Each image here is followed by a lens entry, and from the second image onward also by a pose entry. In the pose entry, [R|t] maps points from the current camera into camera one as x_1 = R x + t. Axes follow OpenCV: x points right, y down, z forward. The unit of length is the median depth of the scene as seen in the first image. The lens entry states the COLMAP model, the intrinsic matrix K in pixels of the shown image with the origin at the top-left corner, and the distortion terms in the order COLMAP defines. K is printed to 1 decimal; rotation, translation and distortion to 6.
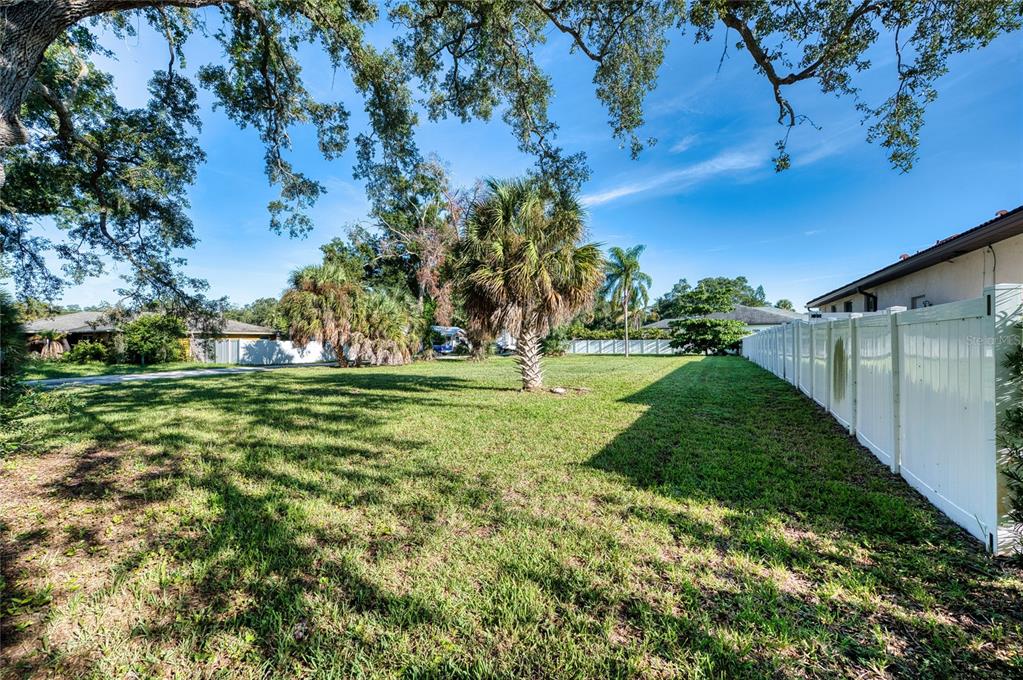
lens RADIAL K [[395.3, 0, 511.5], [0, 395.3, 340.0], [0, 0, 1]] dist [-0.000179, -0.000031]
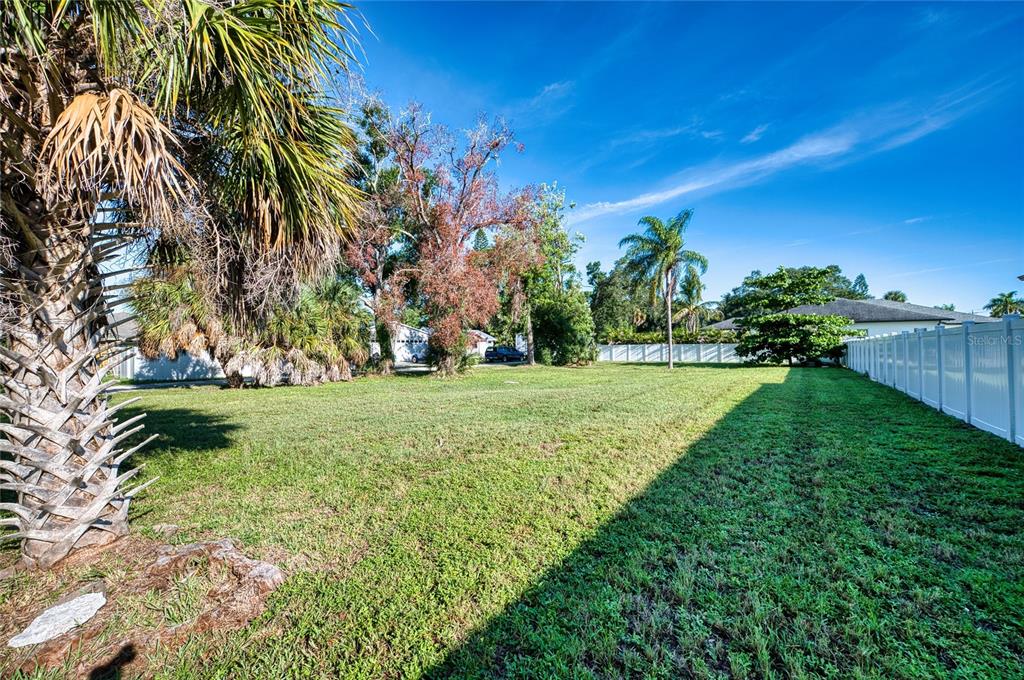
lens RADIAL K [[395.7, 0, 512.0], [0, 395.7, 340.0], [0, 0, 1]] dist [-0.000179, -0.000031]
pose [[0.989076, -0.007014, -0.147240, 0.085239], [0.005651, 0.999937, -0.009674, -0.002962], [0.147298, 0.008736, 0.989054, 0.183338]]
